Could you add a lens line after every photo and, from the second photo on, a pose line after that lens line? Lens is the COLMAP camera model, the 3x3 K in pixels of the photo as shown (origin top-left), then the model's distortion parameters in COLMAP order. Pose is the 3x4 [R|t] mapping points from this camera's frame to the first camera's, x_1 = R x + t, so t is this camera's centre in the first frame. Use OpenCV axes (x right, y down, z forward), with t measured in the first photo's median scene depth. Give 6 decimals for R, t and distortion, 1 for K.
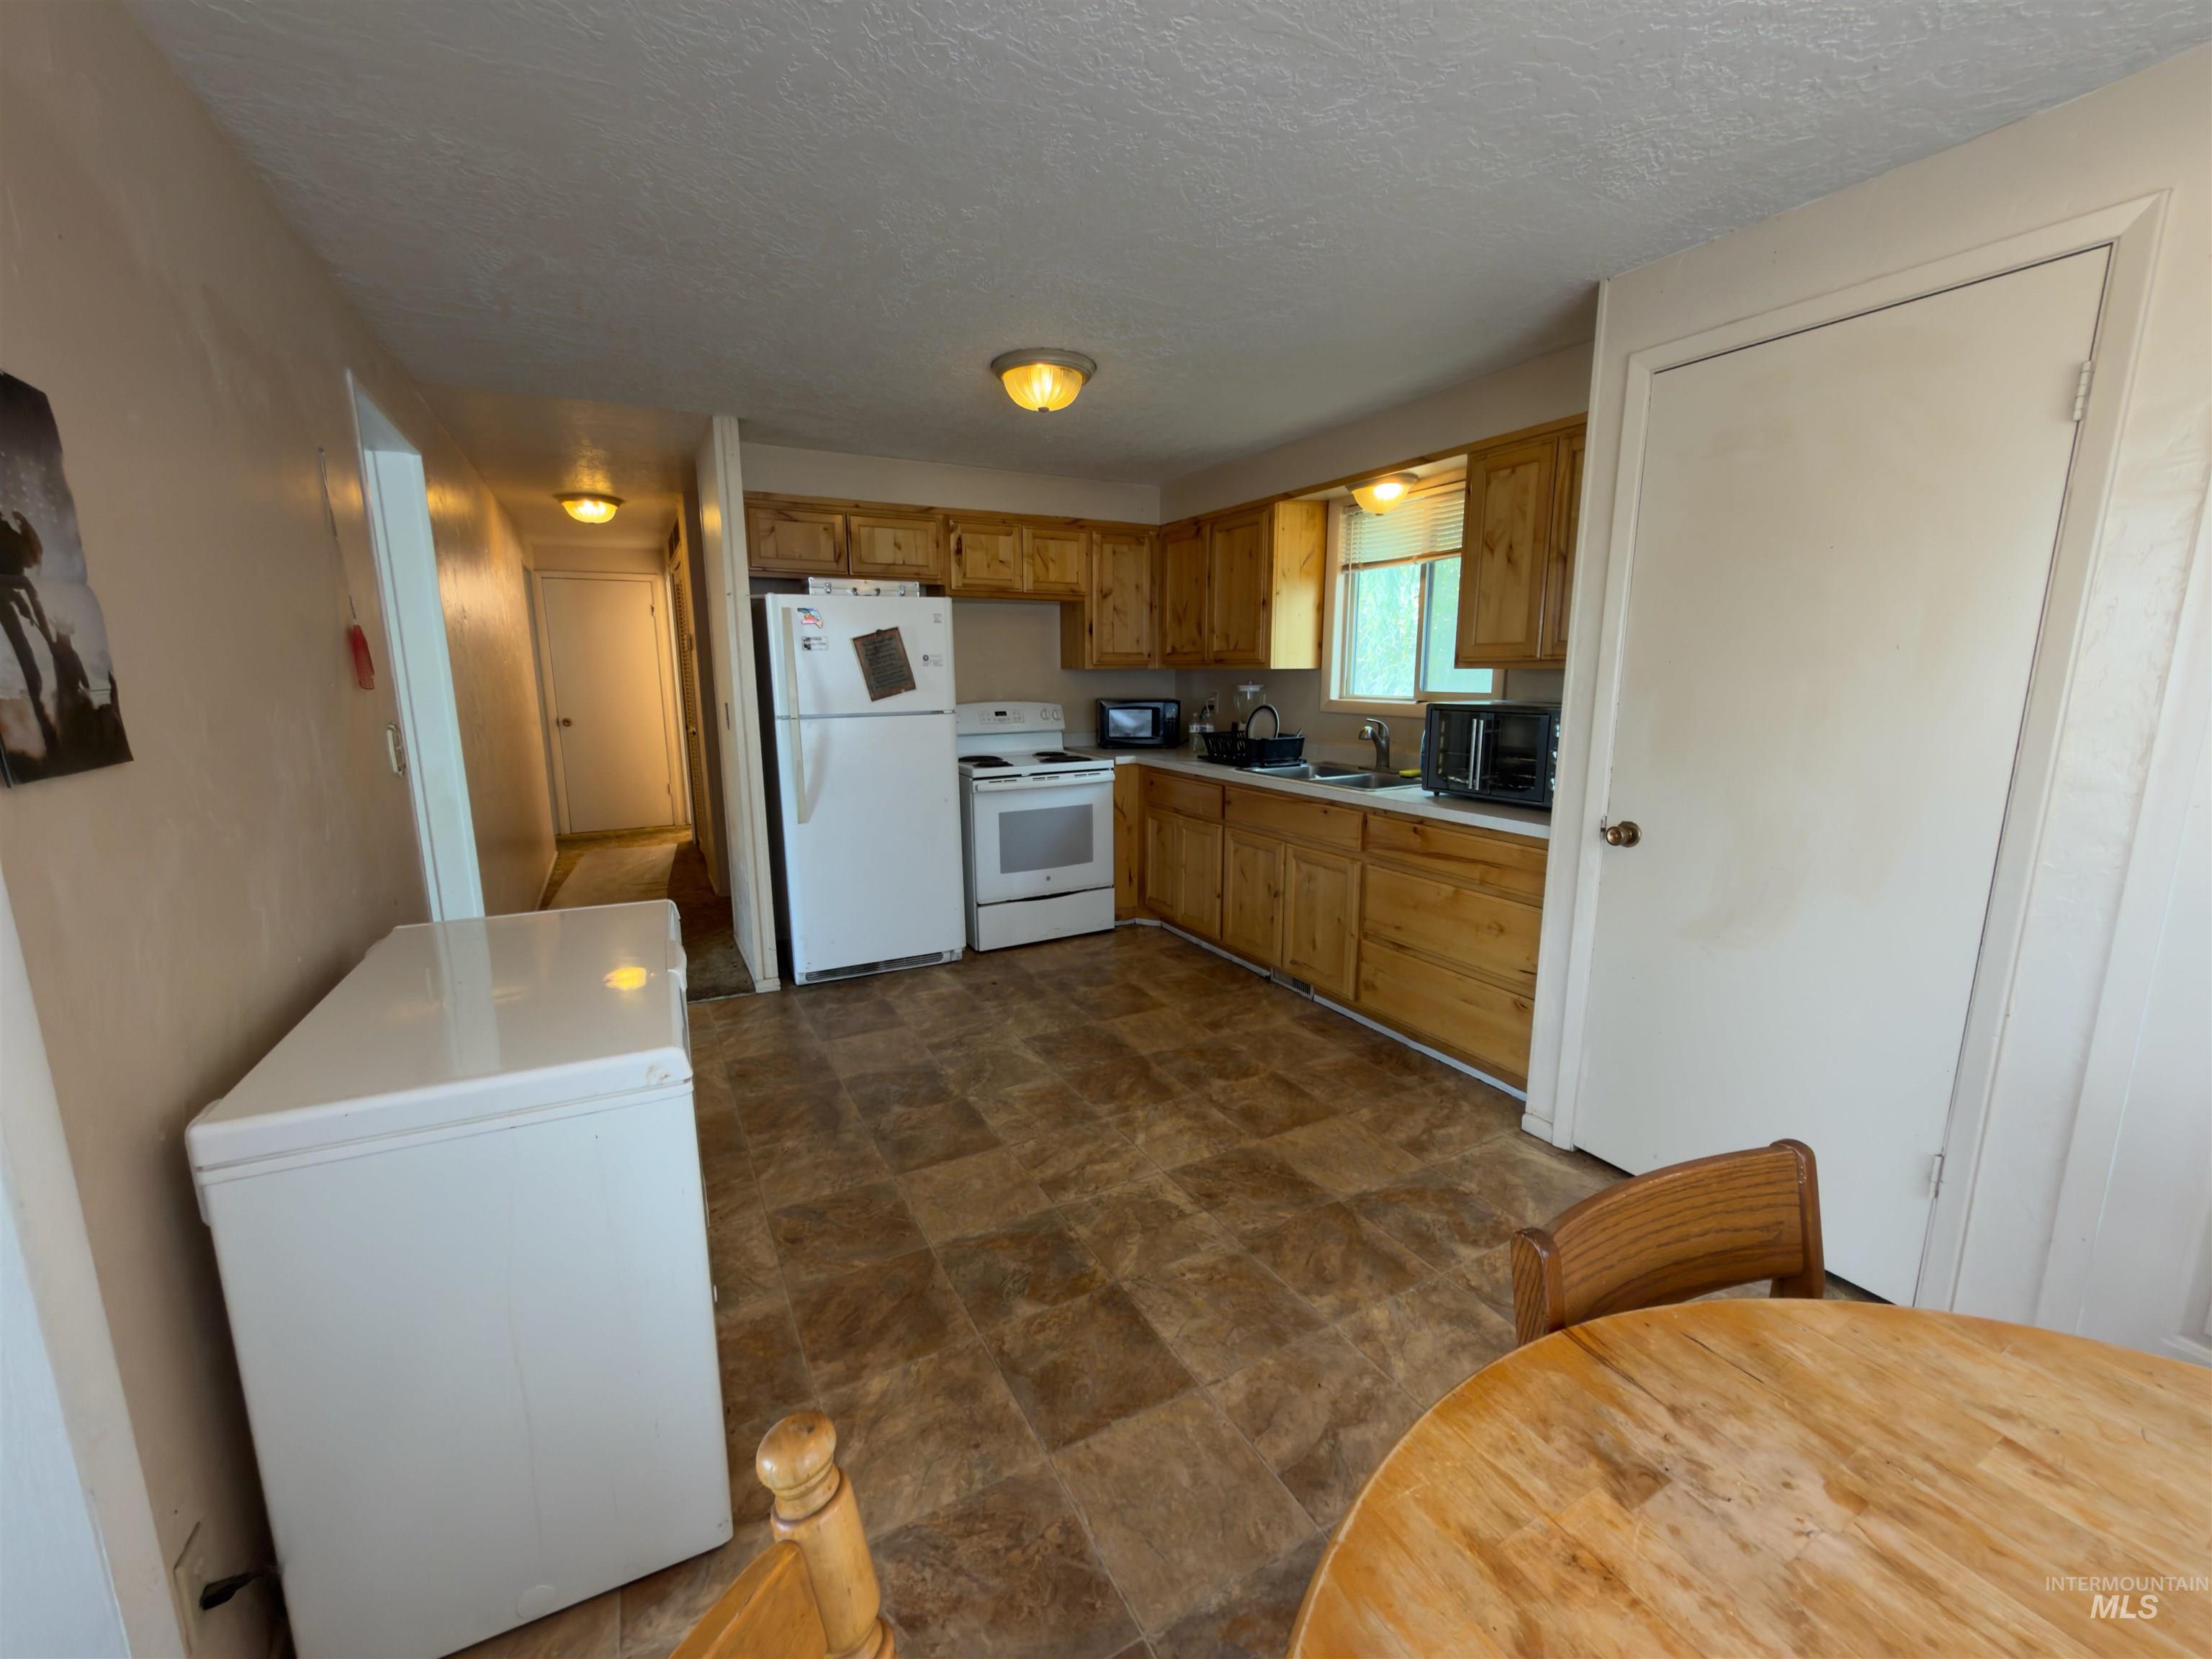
lens RADIAL K [[887.5, 0, 1104.8], [0, 887.5, 831.8], [0, 0, 1]] dist [0.000484, 0.000159]
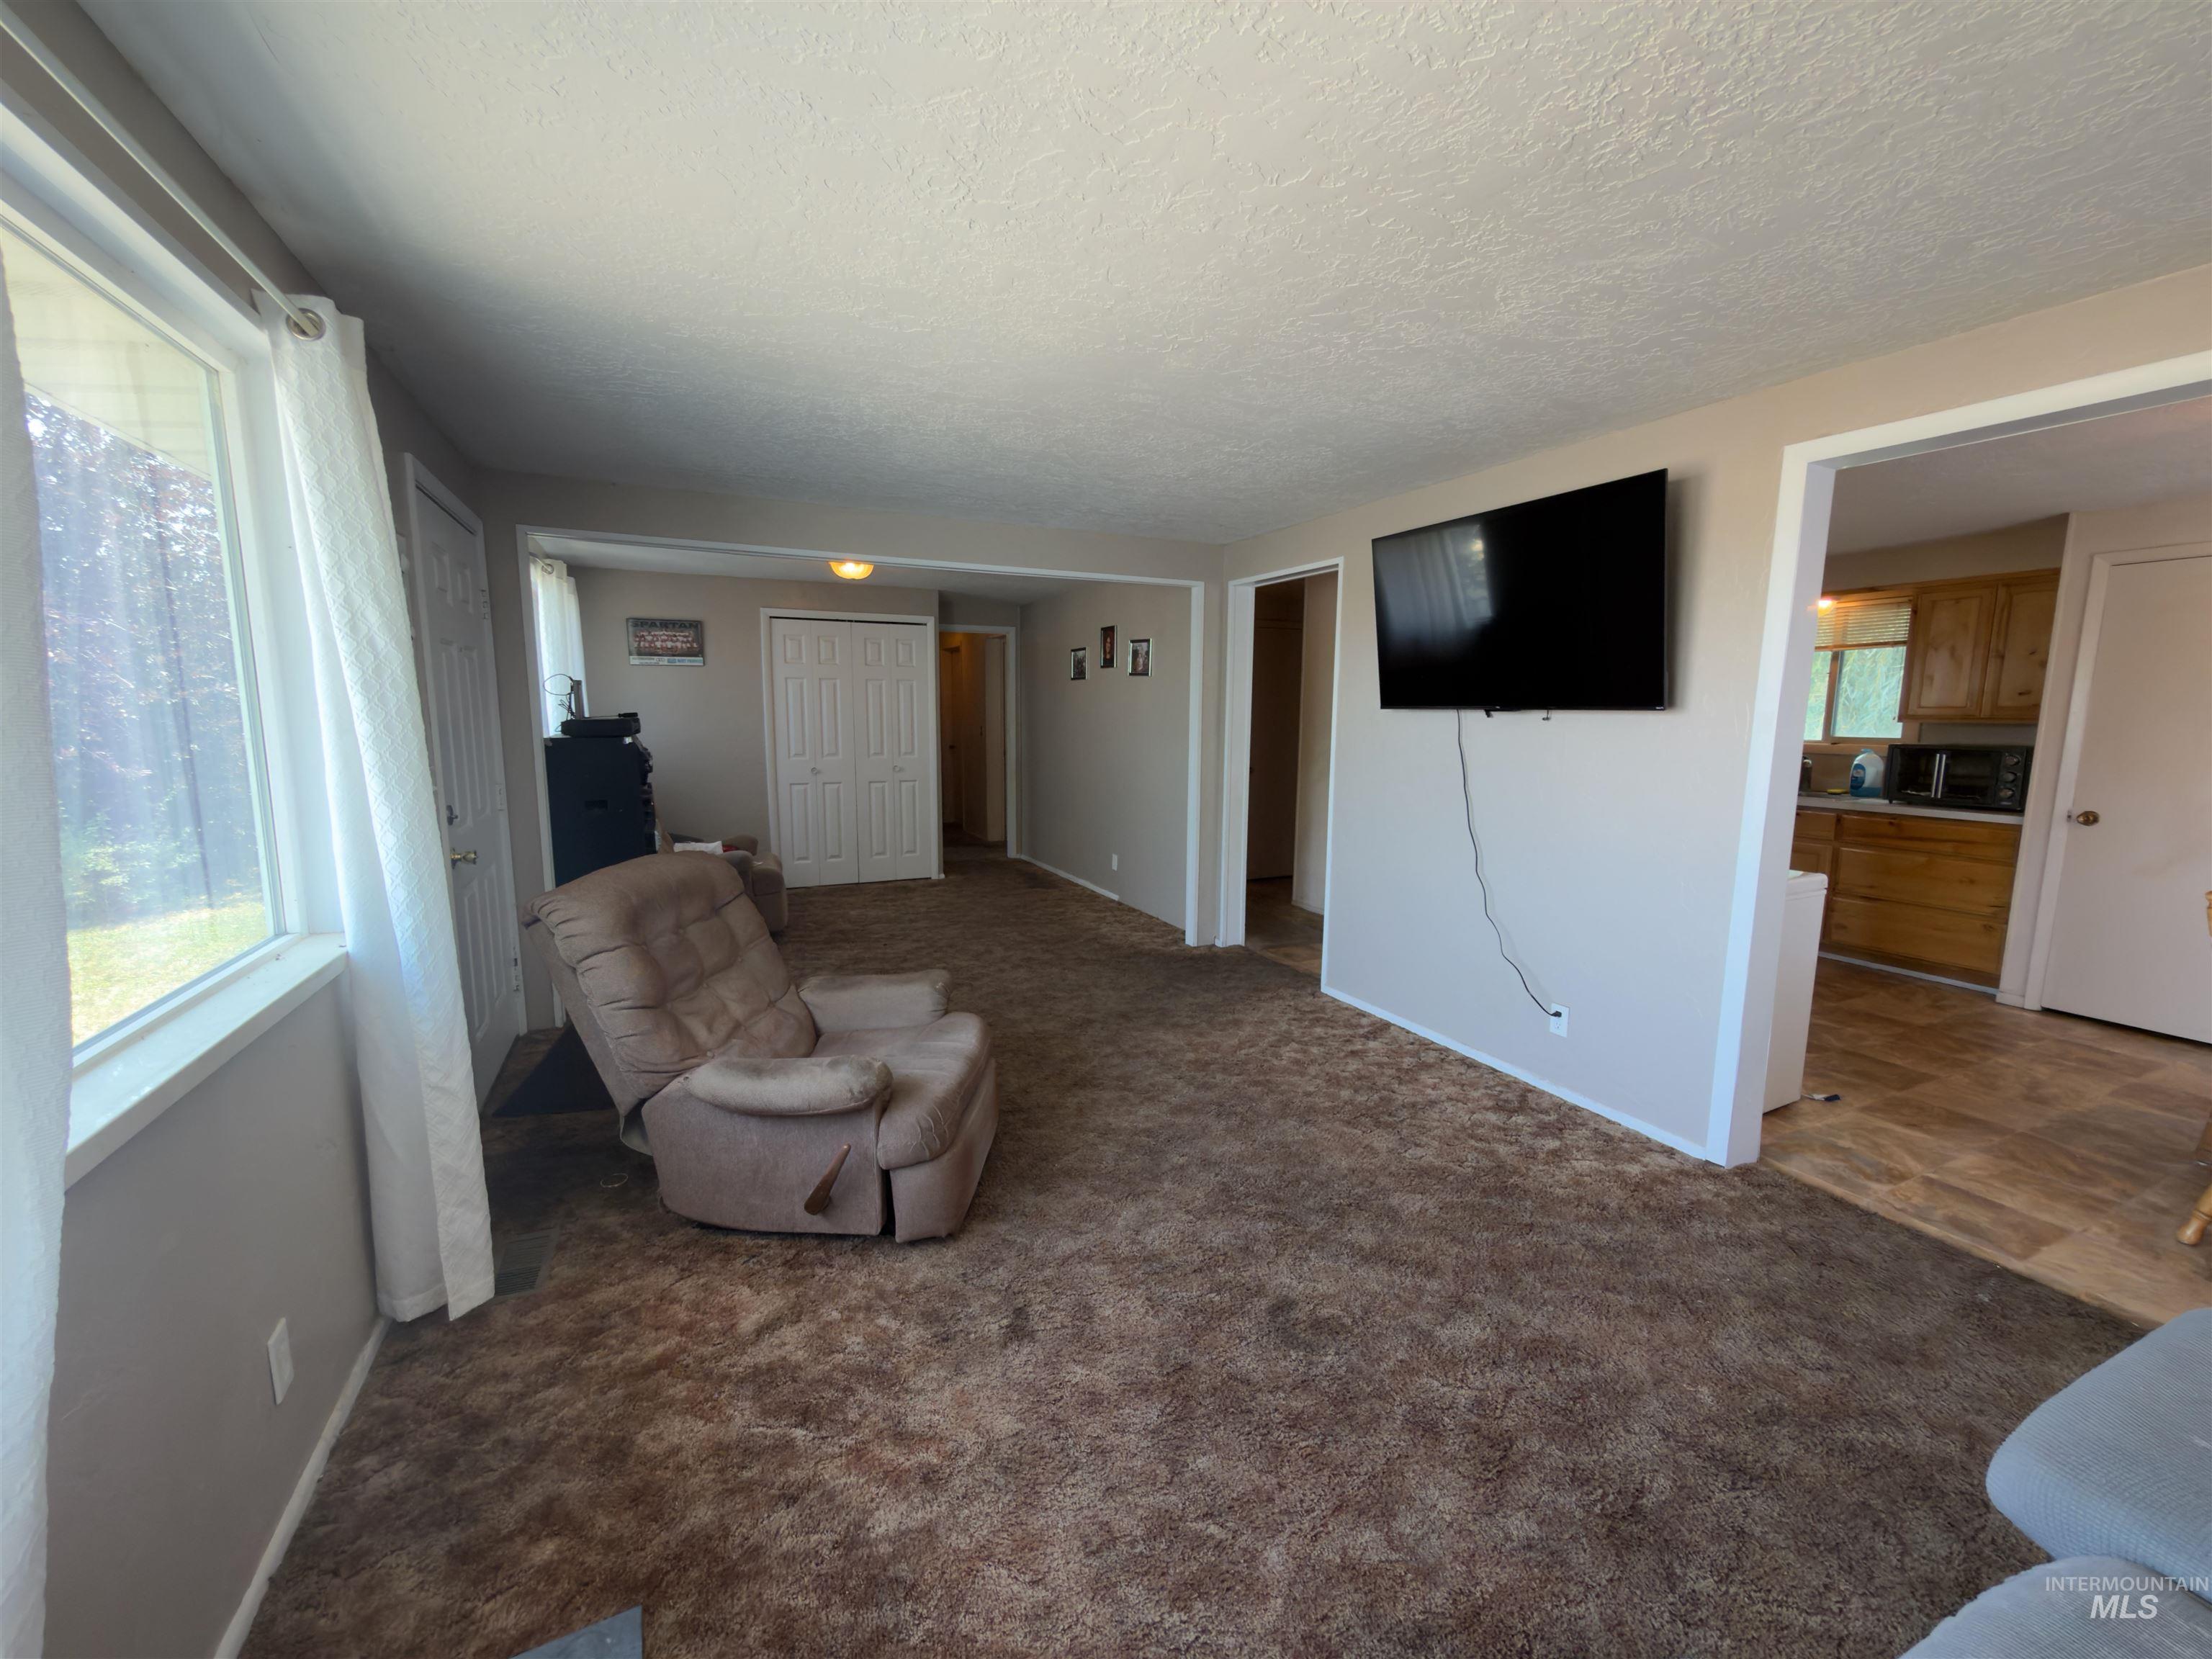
lens RADIAL K [[887.5, 0, 1104.8], [0, 887.5, 831.8], [0, 0, 1]] dist [0.000484, 0.000159]
pose [[0.998852, 0.017184, -0.044706, -1.049835], [-0.019227, 0.998771, -0.045676, 0.120513], [0.043866, 0.046483, 0.997955, -0.690226]]
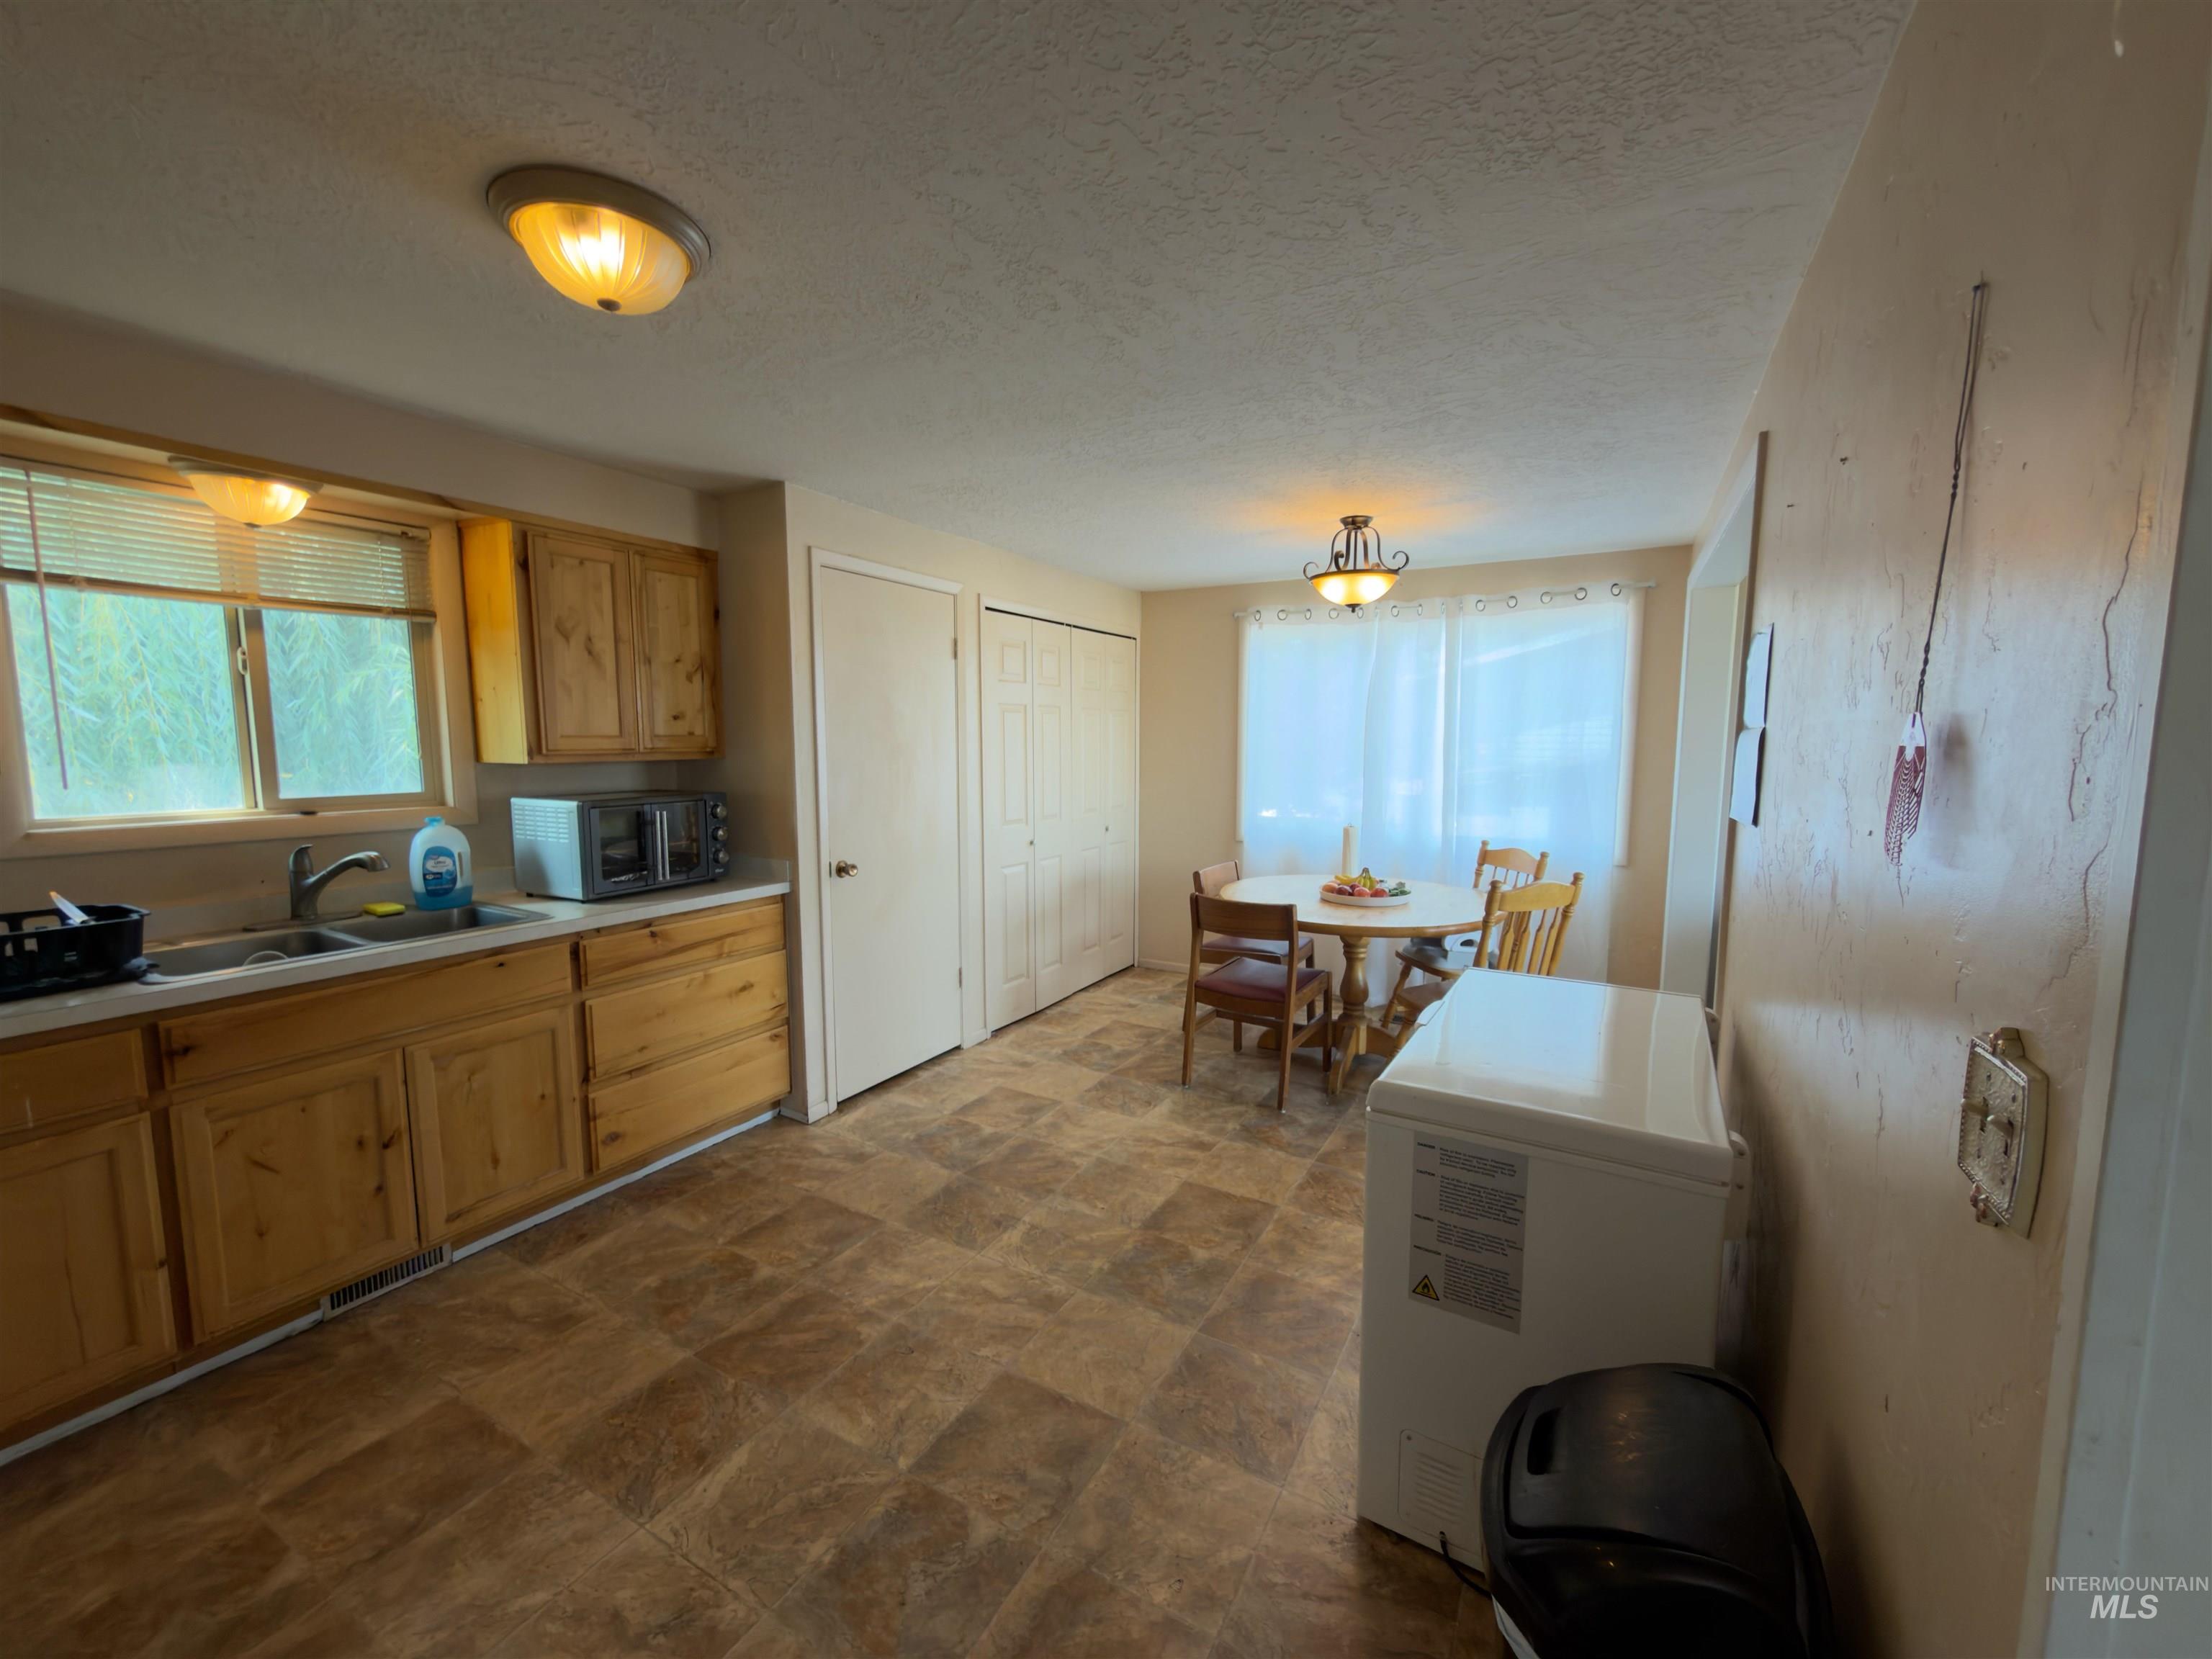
lens RADIAL K [[887.5, 0, 1104.8], [0, 887.5, 831.8], [0, 0, 1]] dist [0.000484, 0.000159]
pose [[-0.533480, -0.087409, 0.841284, -0.723036], [0.152944, 0.968280, 0.197589, -0.231641], [-0.831870, 0.234079, -0.503189, 1.119103]]
